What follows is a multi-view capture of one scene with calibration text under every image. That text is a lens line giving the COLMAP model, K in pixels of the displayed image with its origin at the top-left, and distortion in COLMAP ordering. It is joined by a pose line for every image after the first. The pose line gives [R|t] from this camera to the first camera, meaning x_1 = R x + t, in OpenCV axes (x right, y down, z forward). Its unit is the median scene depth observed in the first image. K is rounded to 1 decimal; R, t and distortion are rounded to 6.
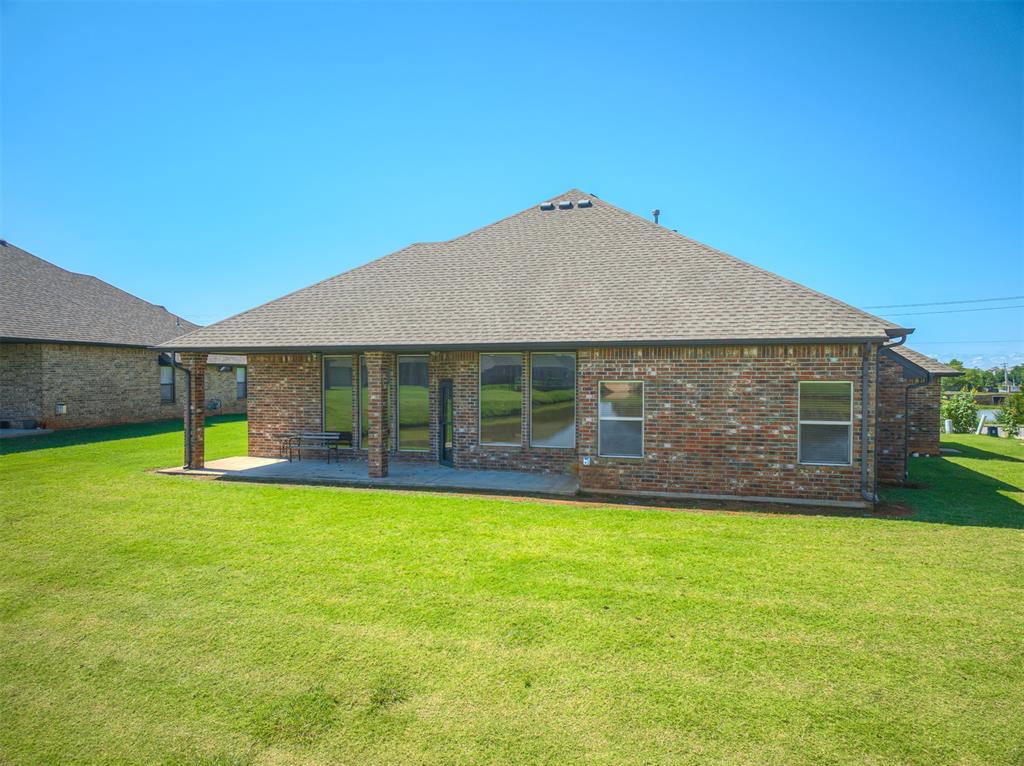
lens RADIAL K [[705.9, 0, 512.0], [0, 705.9, 383.0], [0, 0, 1]] dist [0.048641, -0.078487]
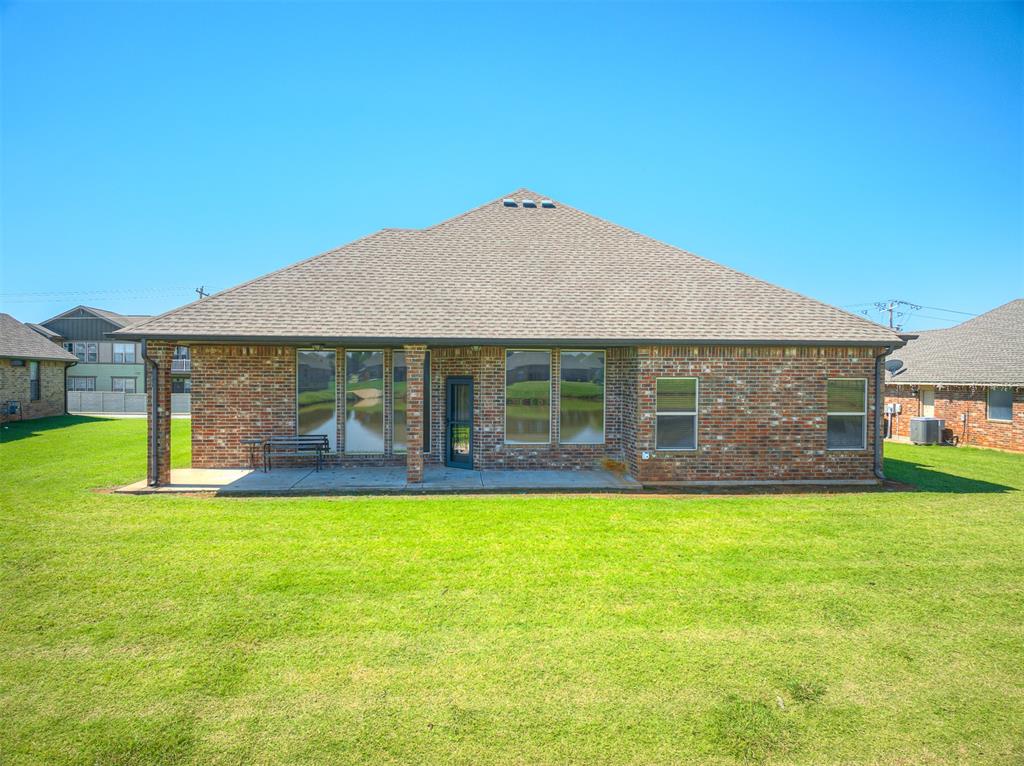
lens RADIAL K [[705.9, 0, 512.0], [0, 705.9, 383.0], [0, 0, 1]] dist [0.048641, -0.078487]
pose [[0.921394, 0.000529, 0.388628, -0.488288], [-0.000405, 1.000000, -0.000401, 0.005616], [-0.388629, 0.000212, 0.921394, 0.127375]]
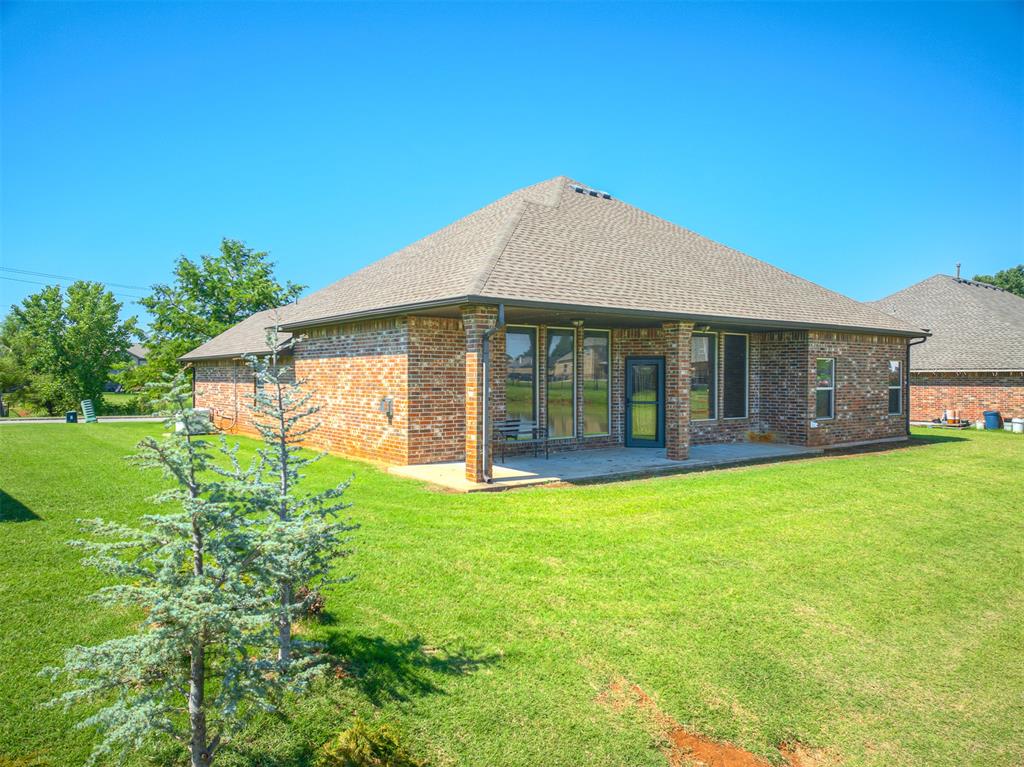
lens RADIAL K [[705.9, 0, 512.0], [0, 705.9, 383.5], [0, 0, 1]] dist [0.048641, -0.078487]
pose [[0.580325, -0.008047, 0.814345, -1.210578], [0.008723, 0.999955, 0.003665, 0.032551], [-0.814338, 0.004976, 0.580370, 0.731728]]
